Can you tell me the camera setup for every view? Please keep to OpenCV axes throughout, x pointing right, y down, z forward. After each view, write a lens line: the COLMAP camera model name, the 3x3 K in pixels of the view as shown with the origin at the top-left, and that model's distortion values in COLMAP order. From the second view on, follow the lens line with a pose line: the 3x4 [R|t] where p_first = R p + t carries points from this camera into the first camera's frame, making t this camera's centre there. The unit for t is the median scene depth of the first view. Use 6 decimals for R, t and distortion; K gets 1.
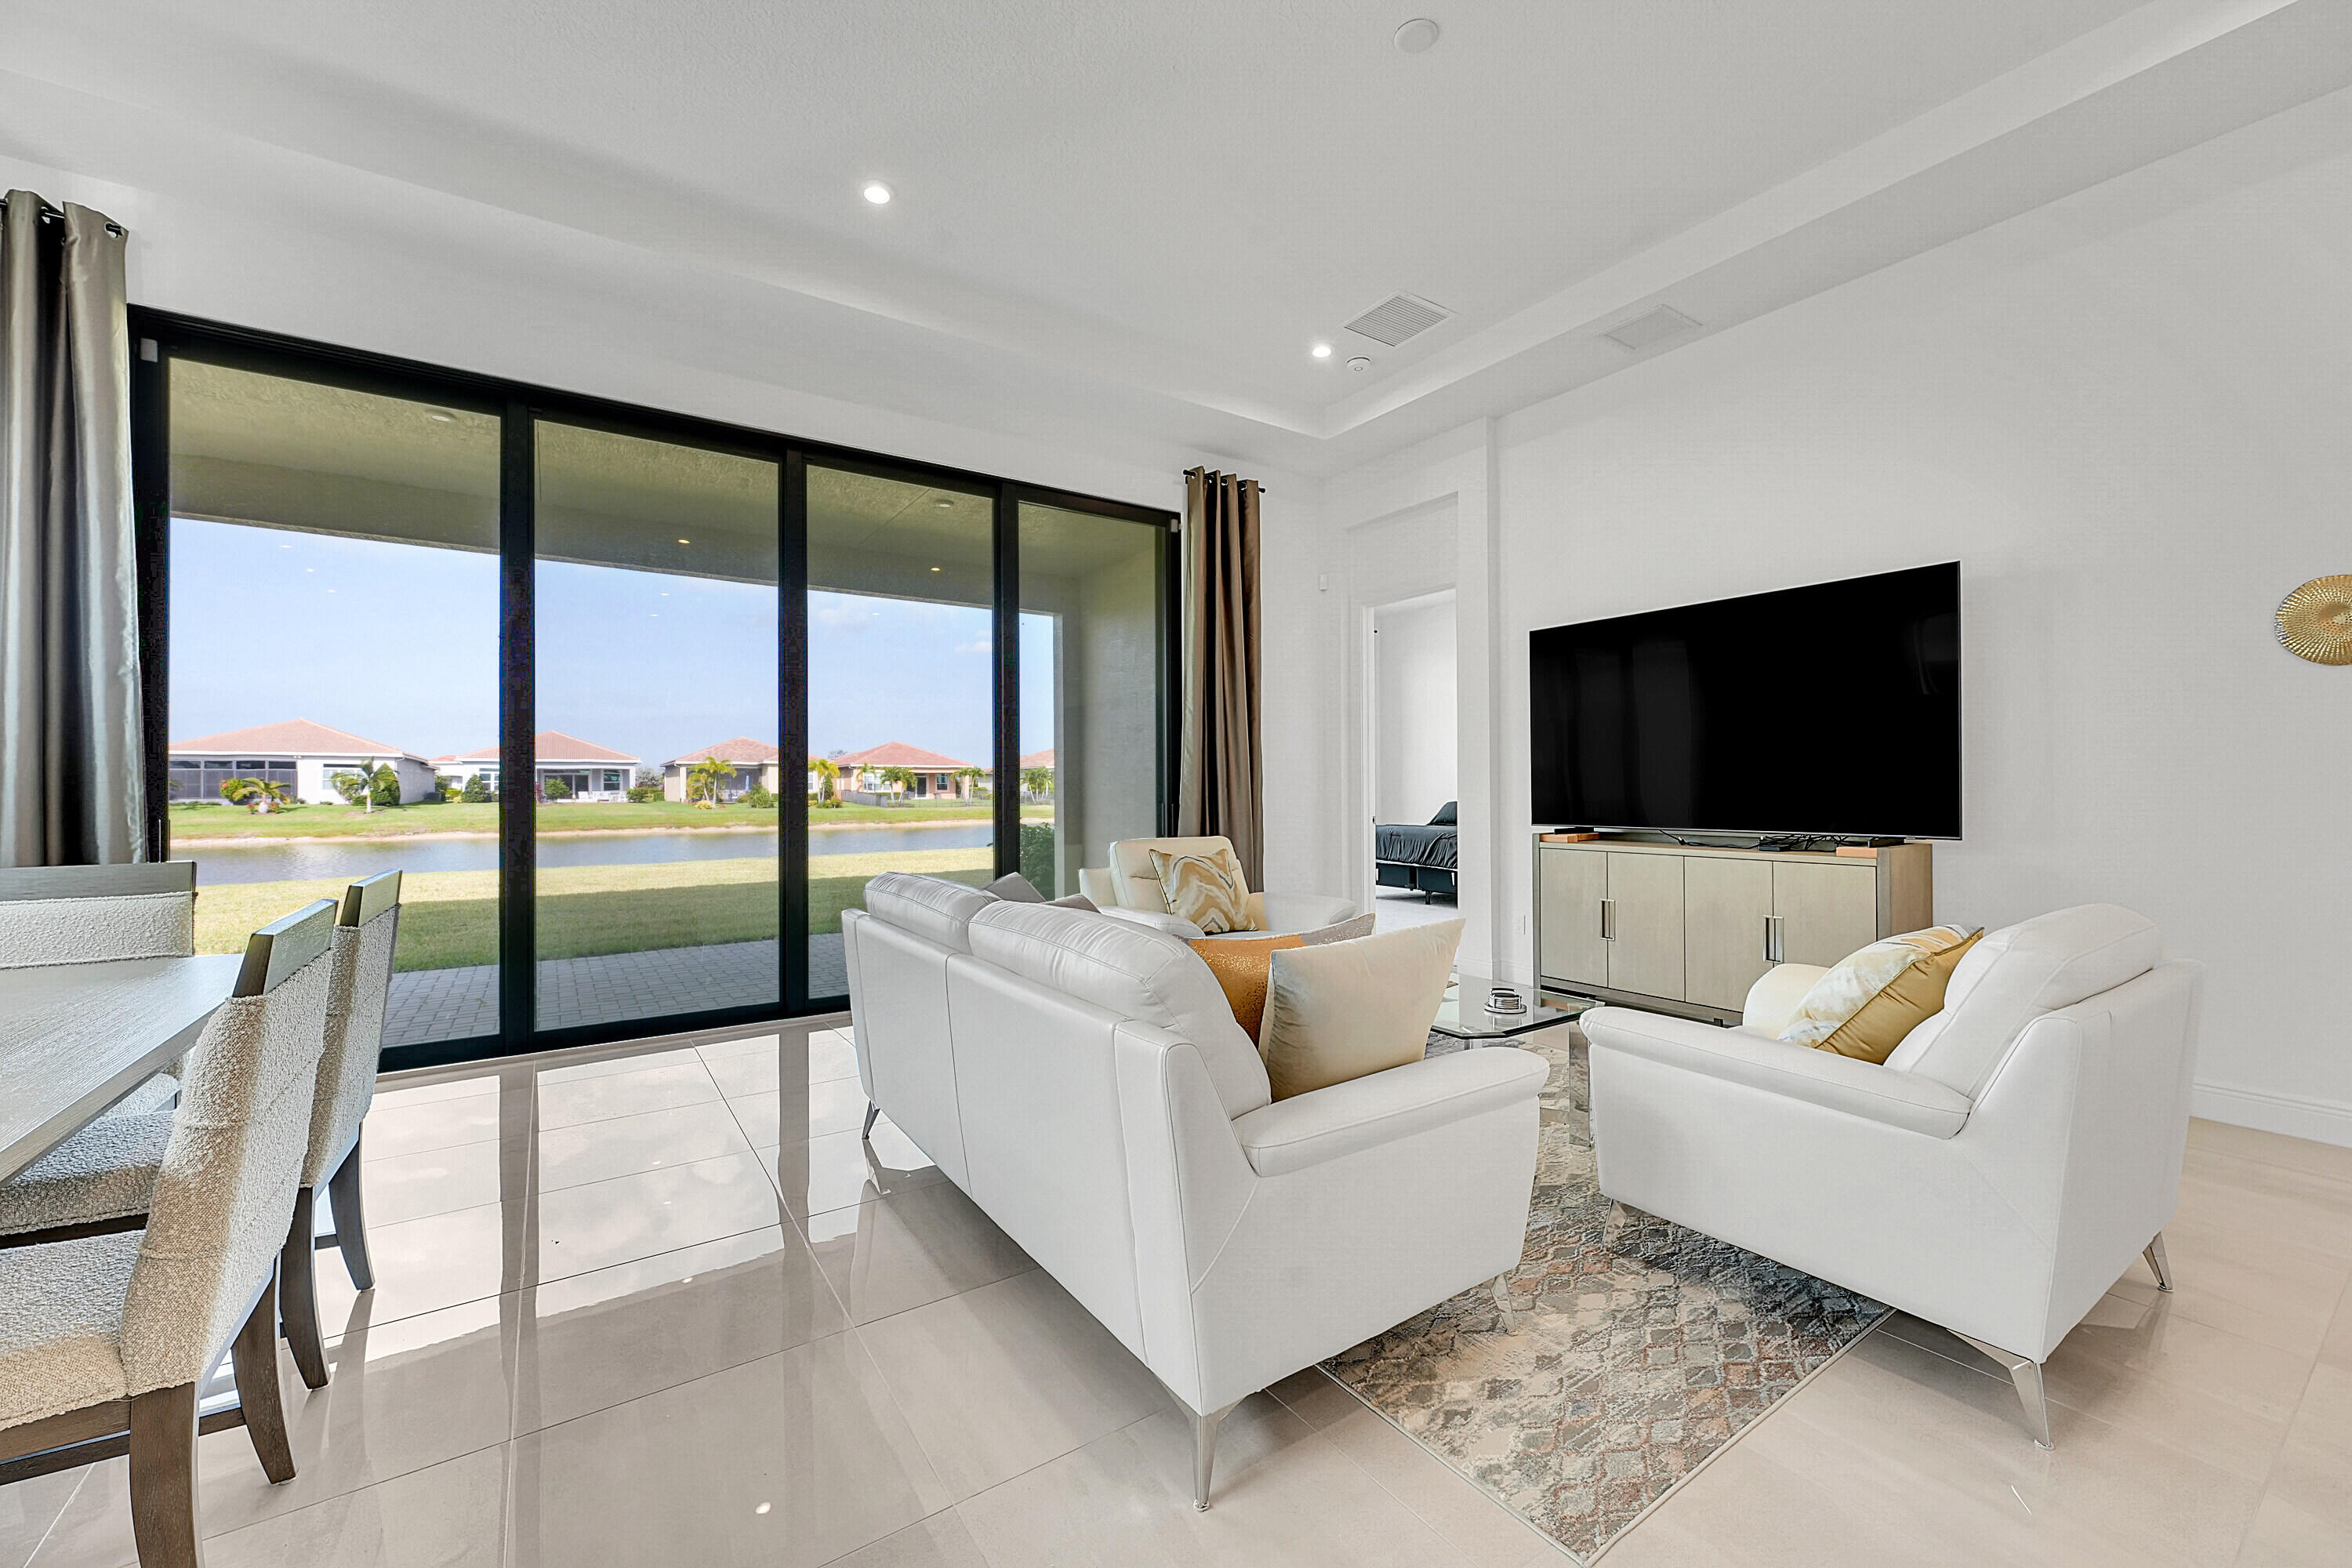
lens RADIAL K [[935.0, 0, 1176.5], [0, 935.0, 788.3], [0, 0, 1]] dist [-0.002539, 0.000867]
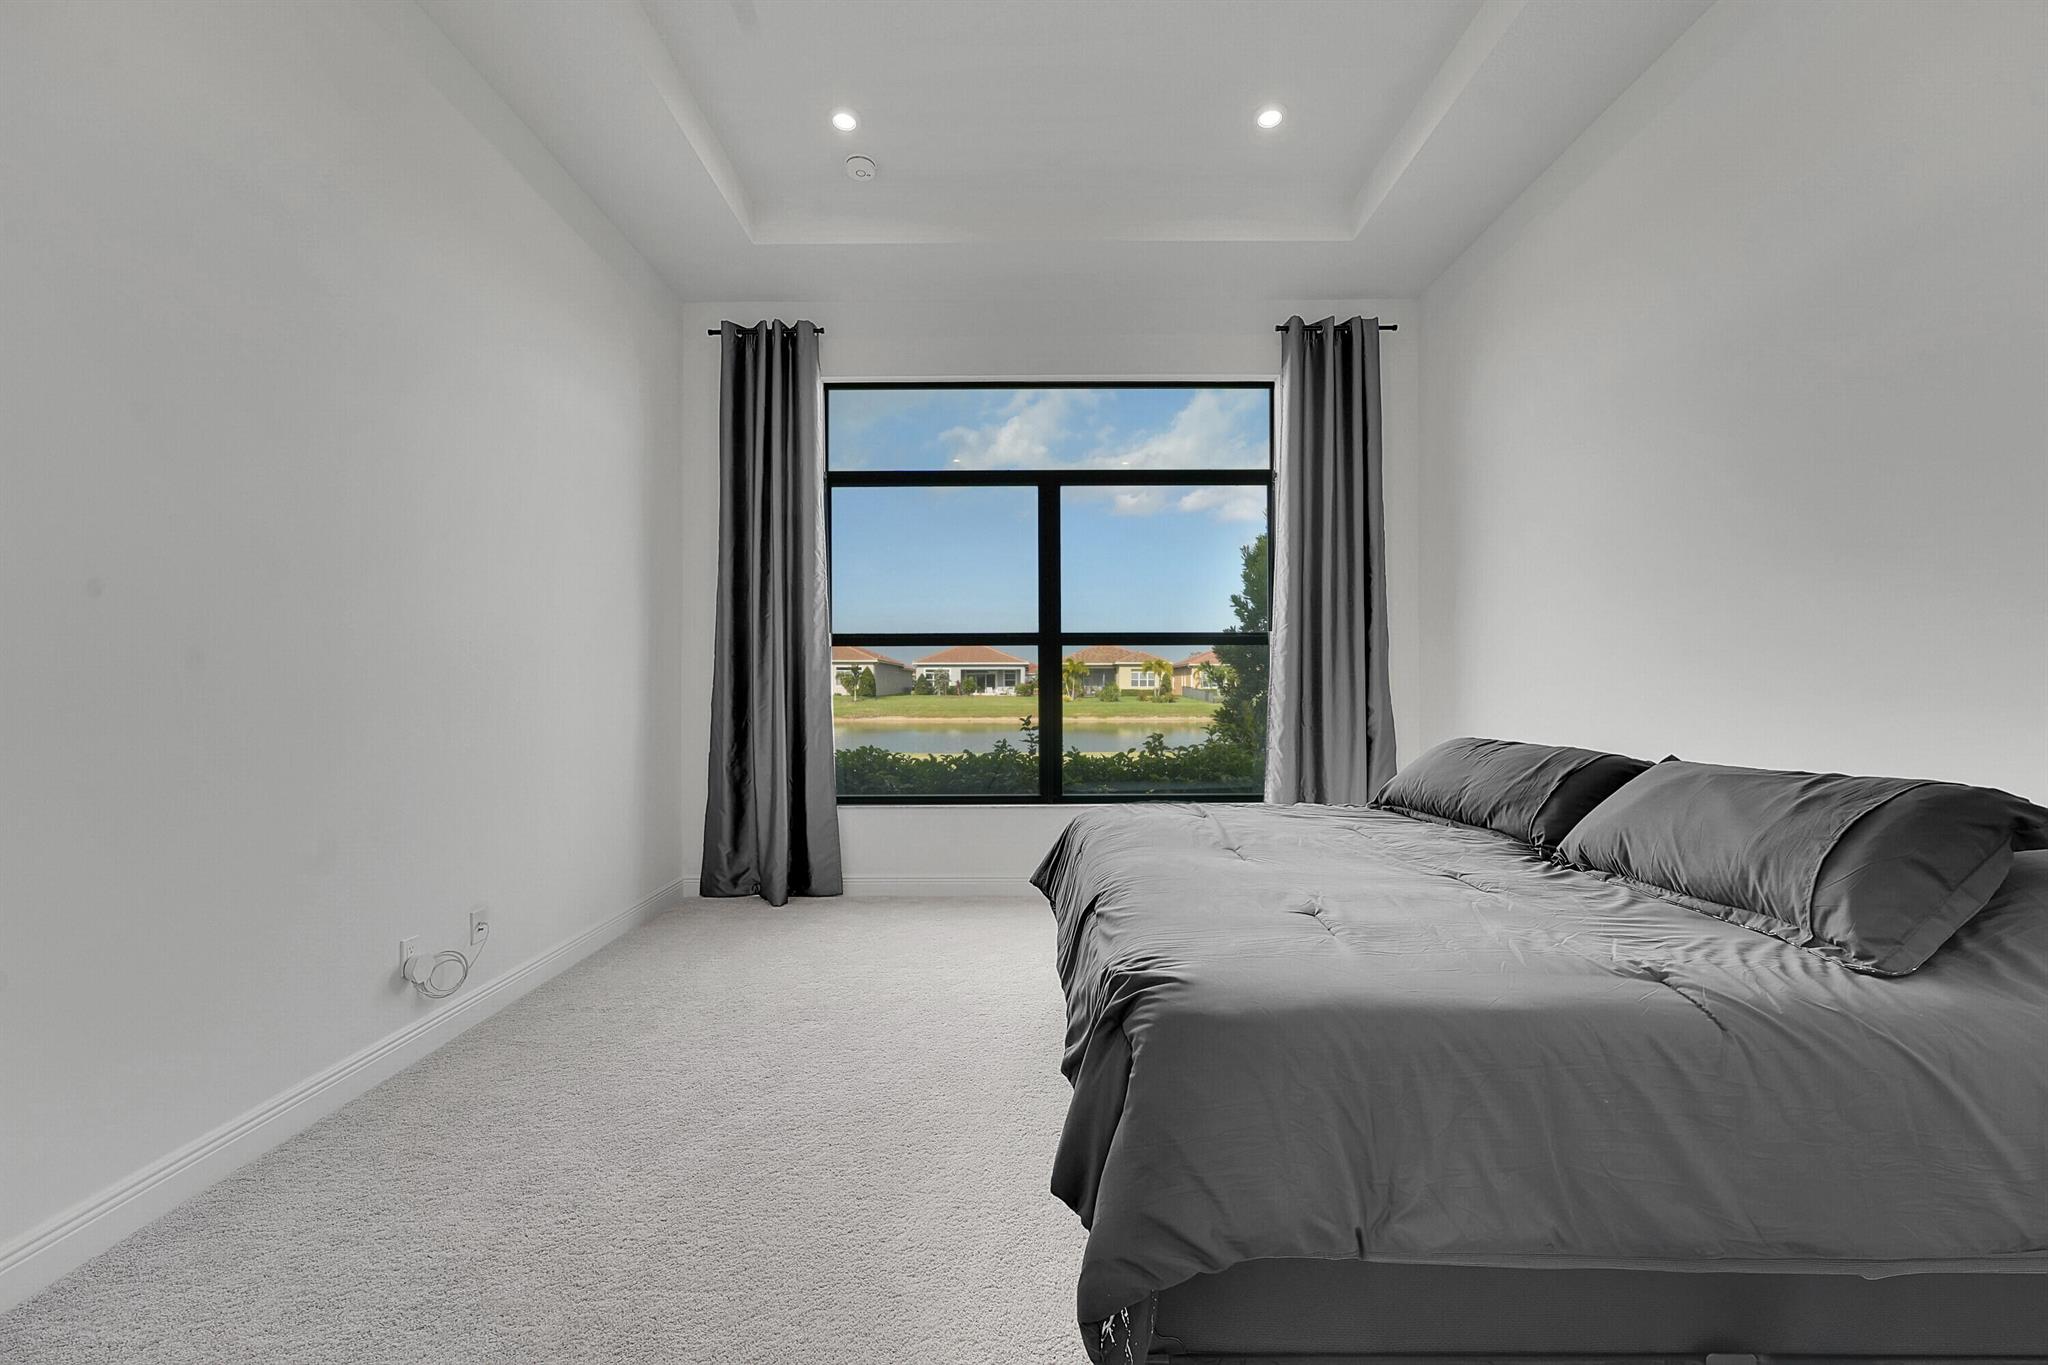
lens RADIAL K [[814.2, 0, 1035.0], [0, 814.2, 682.3], [0, 0, 1]] dist [-0.002539, 0.000867]
pose [[0.829411, 0.000286, -0.558639, 1.077228], [-0.002901, 0.999989, -0.003795, 0.012800], [0.558632, 0.004768, 0.829402, 1.635491]]
